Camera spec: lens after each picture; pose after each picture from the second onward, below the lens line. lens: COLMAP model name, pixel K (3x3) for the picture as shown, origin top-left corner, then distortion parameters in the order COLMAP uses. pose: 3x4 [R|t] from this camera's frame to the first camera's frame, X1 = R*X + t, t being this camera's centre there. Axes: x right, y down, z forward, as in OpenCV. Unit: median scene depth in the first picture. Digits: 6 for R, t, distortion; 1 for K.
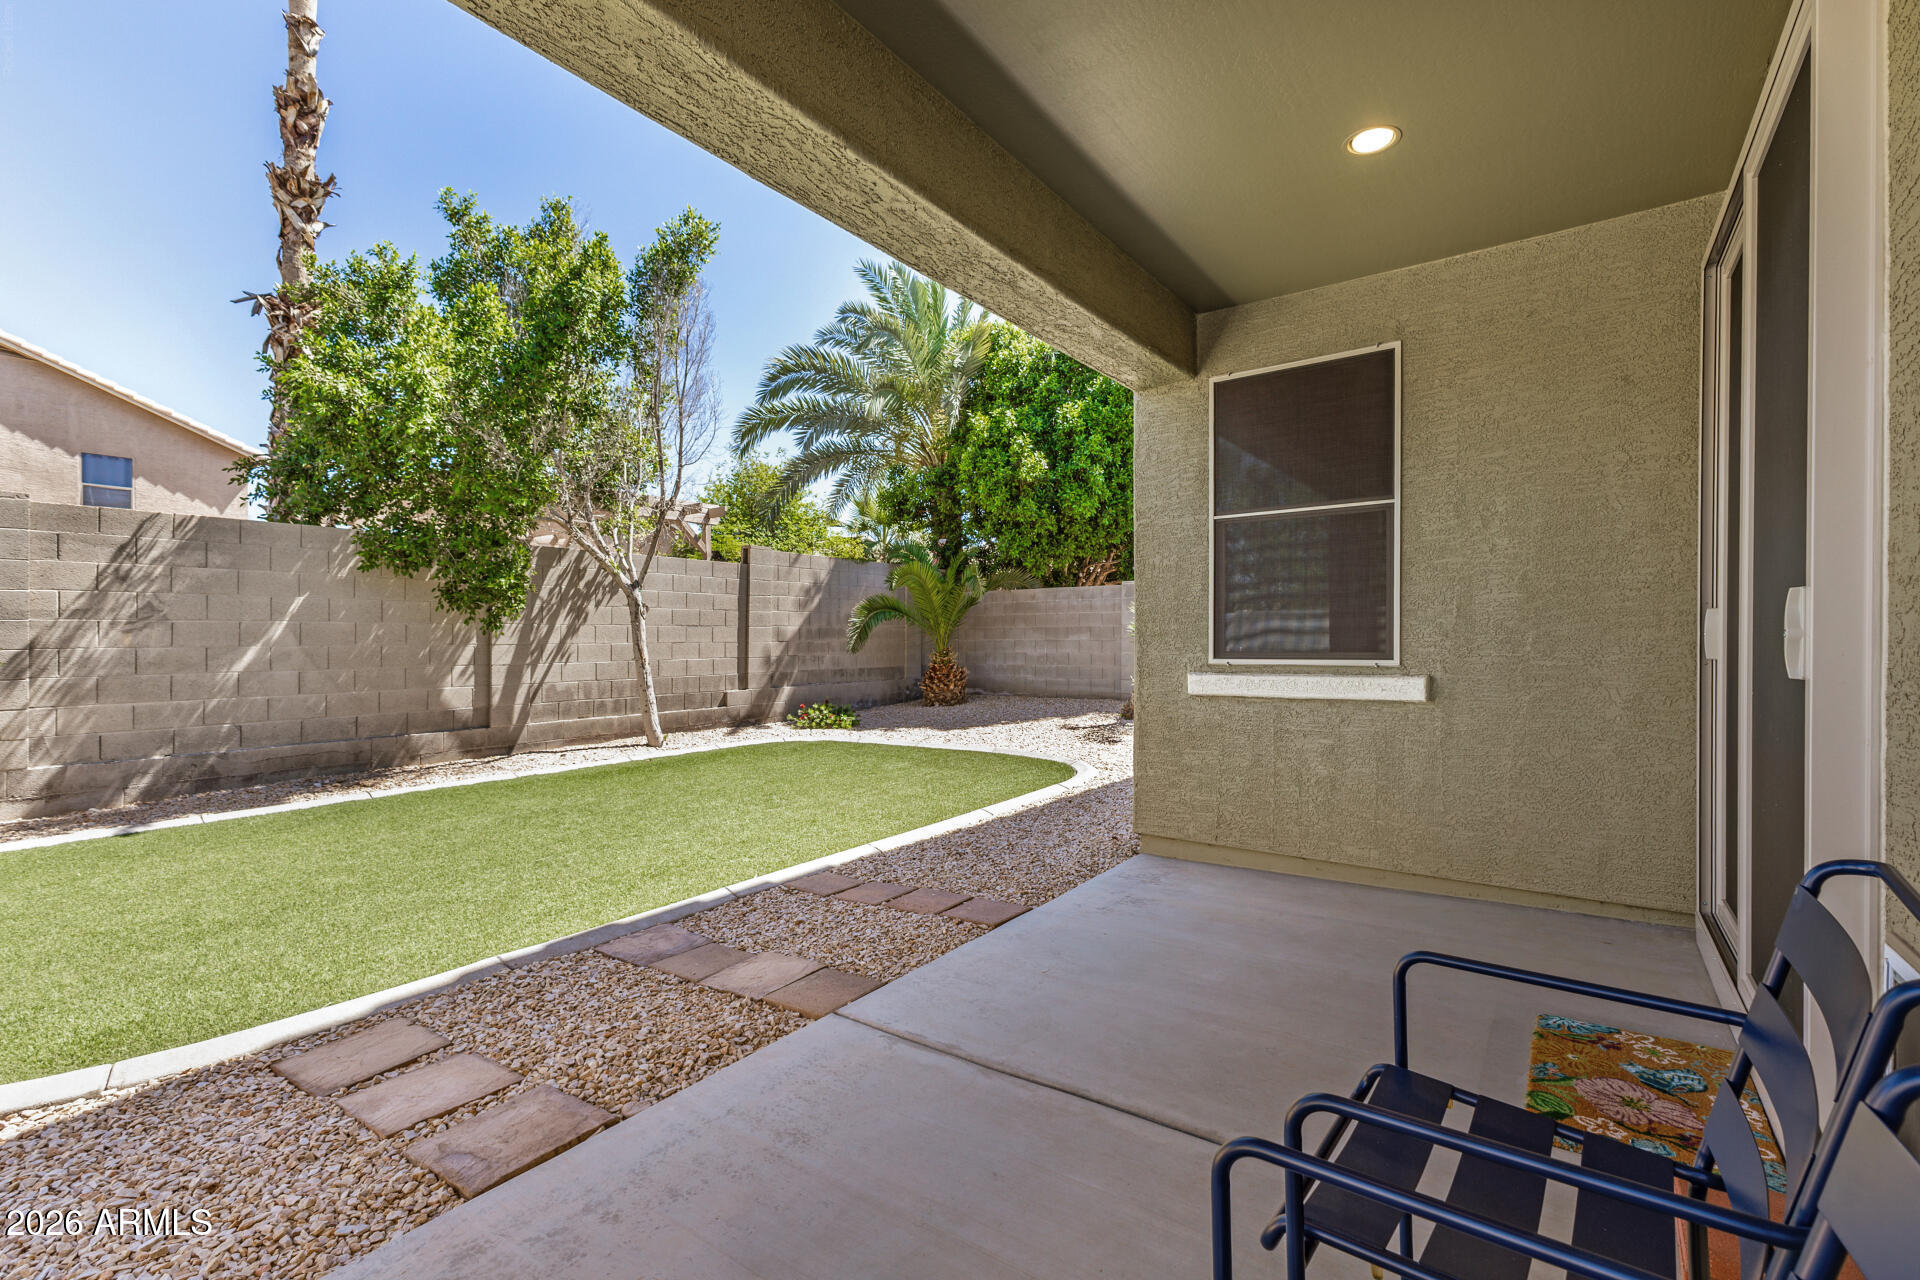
lens RADIAL K [[831.0, 0, 965.9], [0, 831.0, 653.6], [0, 0, 1]] dist [0.009009, -0.000381]
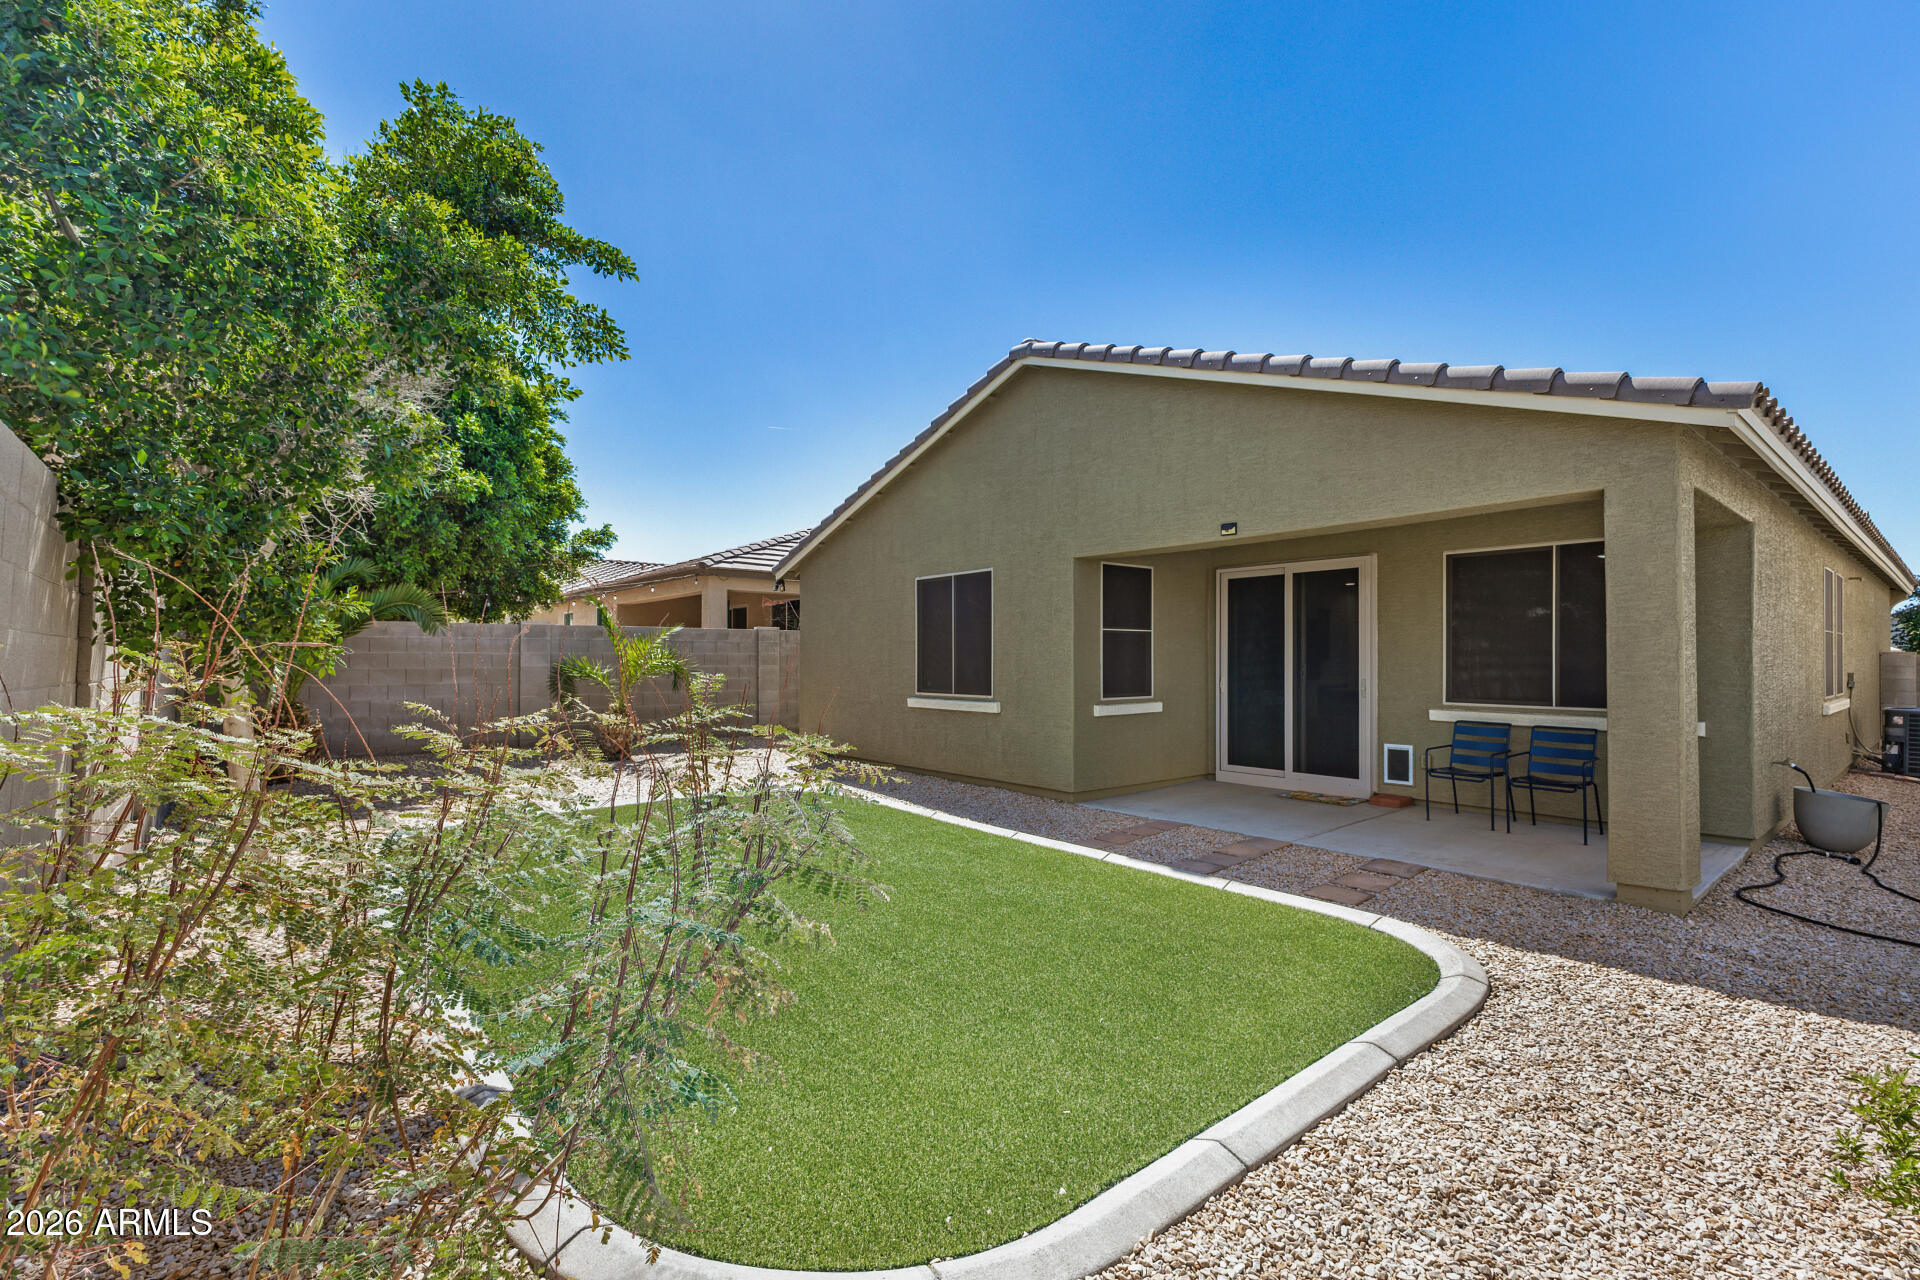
lens RADIAL K [[831.0, 0, 958.3], [0, 831.0, 650.4], [0, 0, 1]] dist [0.009009, -0.000381]
pose [[0.239205, 0.020173, 0.970760, -1.214547], [0.014575, 0.999597, -0.024363, -0.045798], [-0.970860, 0.019977, 0.238814, 0.575876]]
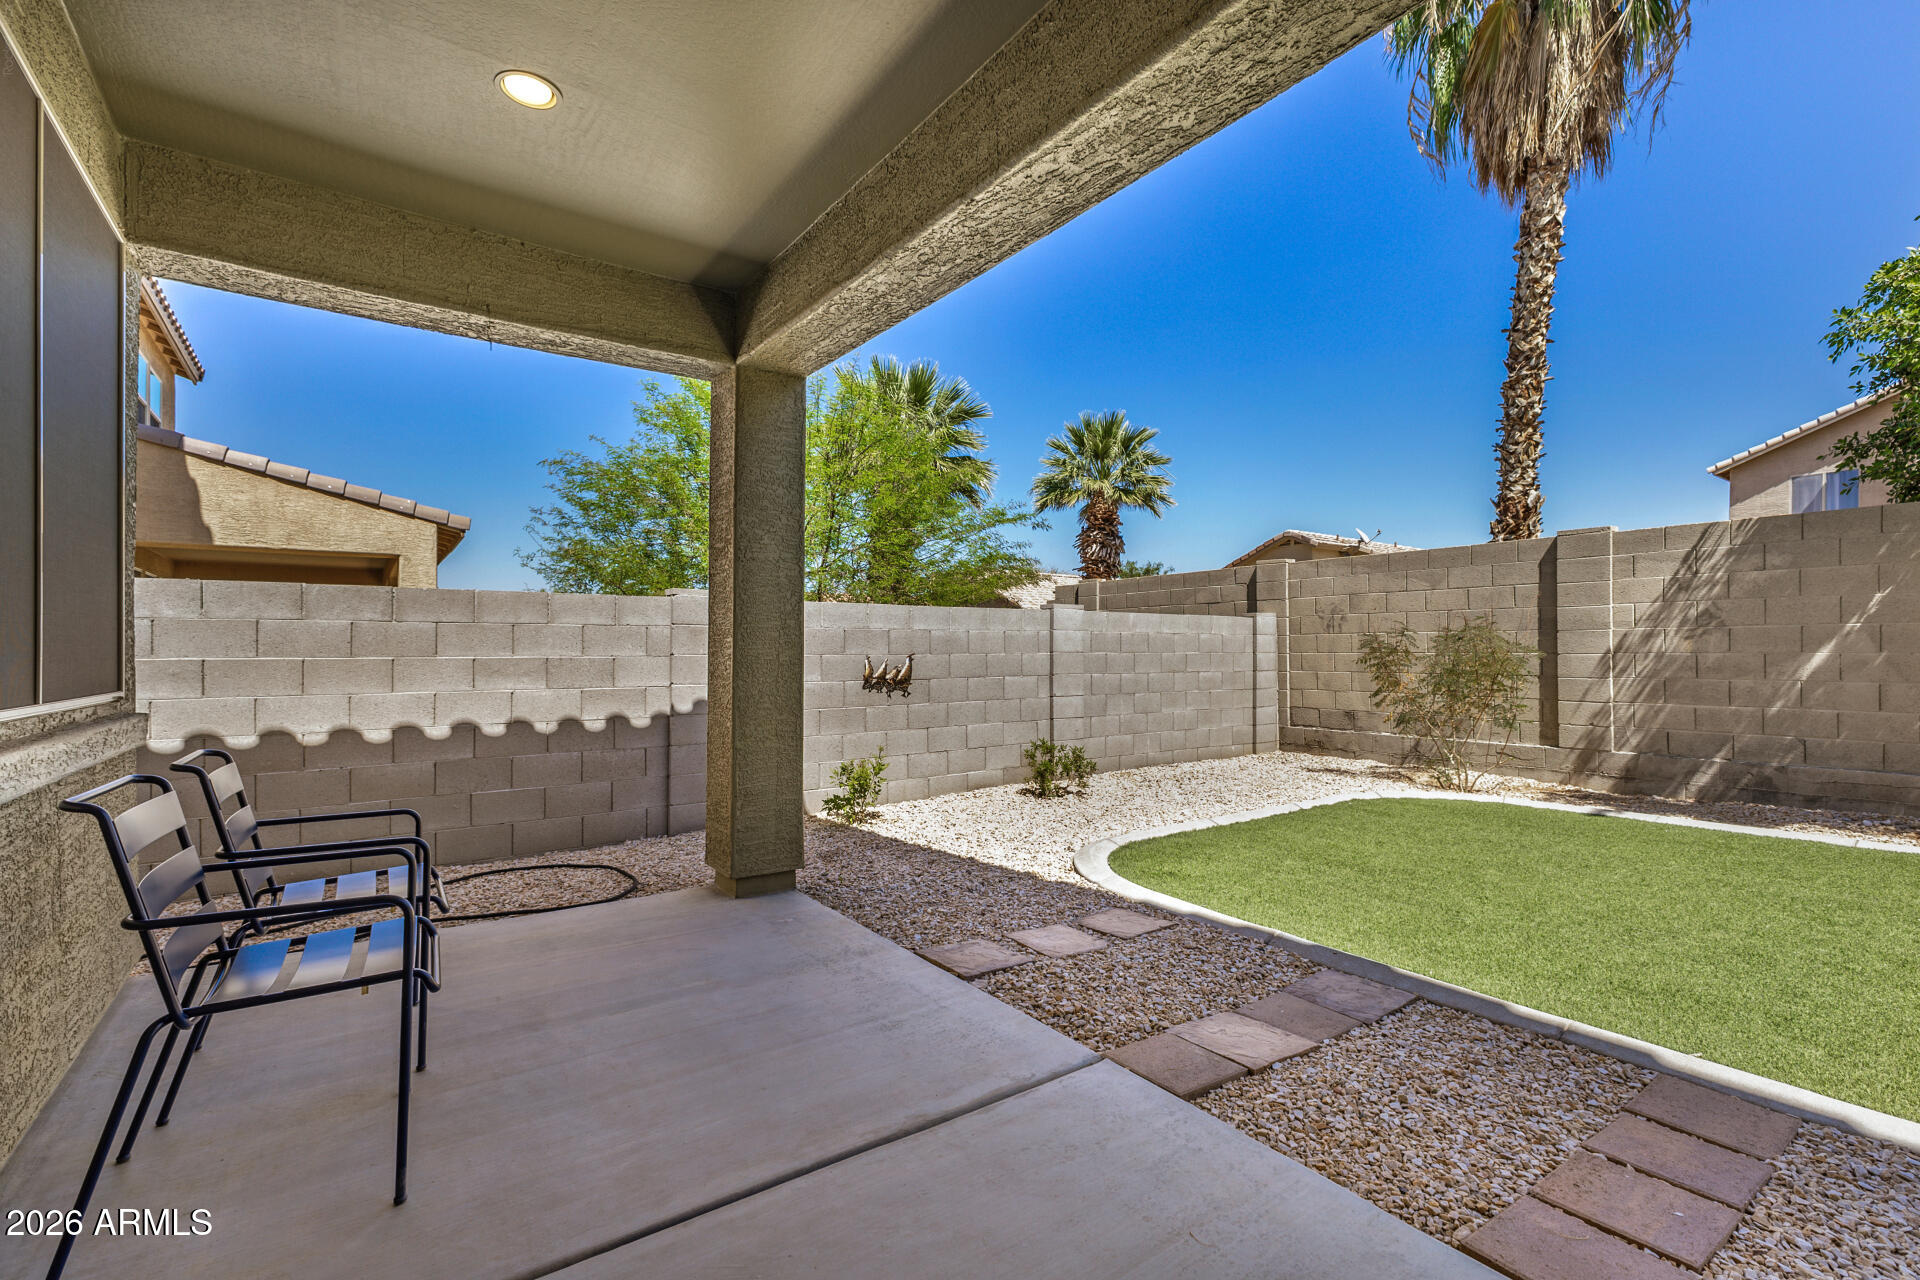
lens RADIAL K [[831.0, 0, 971.7], [0, 831.0, 655.3], [0, 0, 1]] dist [0.009009, -0.000381]
pose [[-0.305551, 0.012290, -0.952096, 0.307858], [-0.012099, 0.999786, 0.016788, -0.011075], [0.952099, 0.016649, -0.305337, 0.461571]]
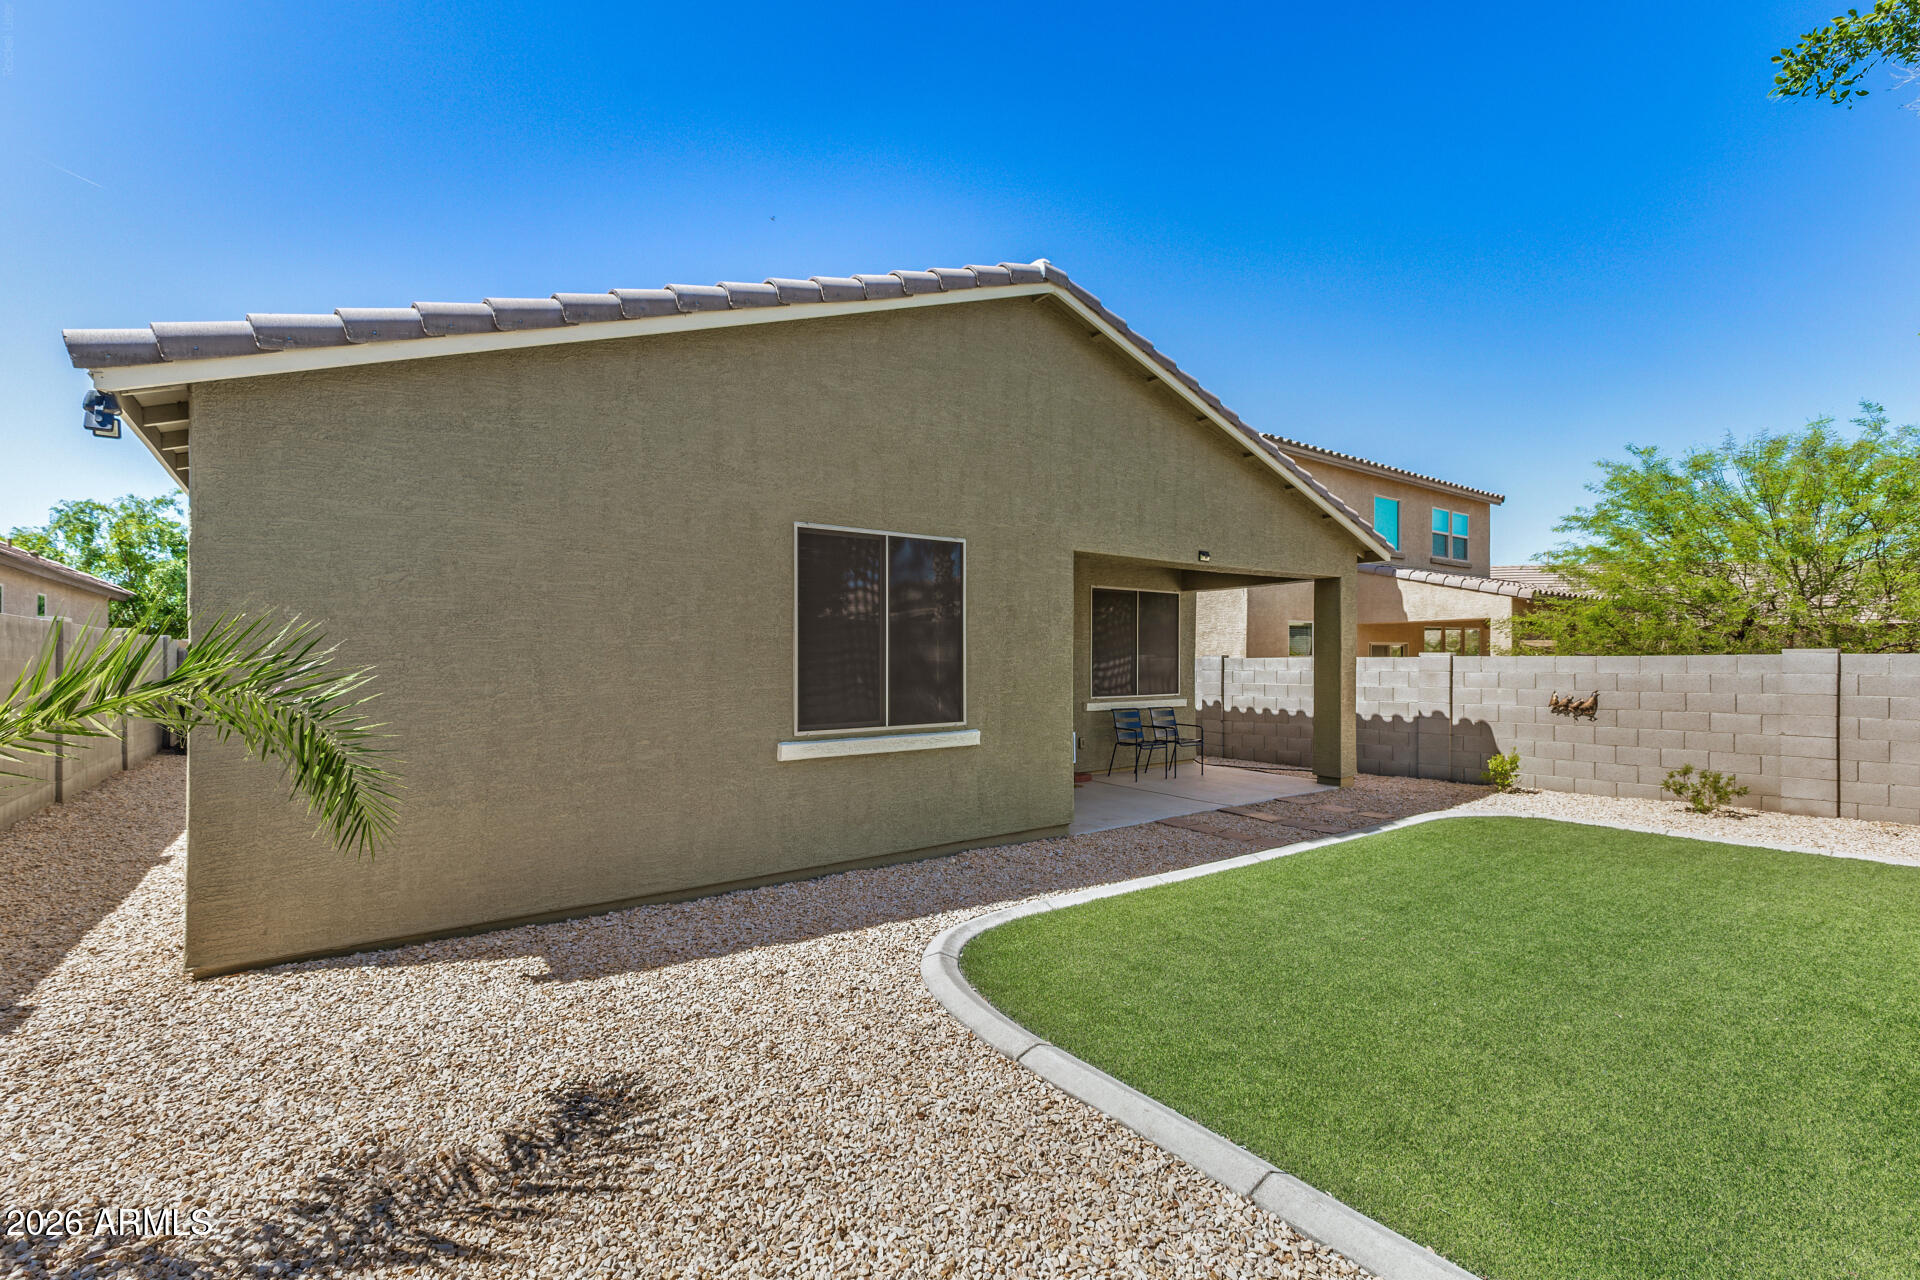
lens RADIAL K [[831.0, 0, 968.7], [0, 831.0, 657.2], [0, 0, 1]] dist [0.009009, -0.000381]
pose [[-0.955033, 0.012854, 0.296222, -0.064585], [0.016677, 0.999807, 0.010384, -0.090994], [-0.296031, 0.014857, -0.955063, 1.872128]]
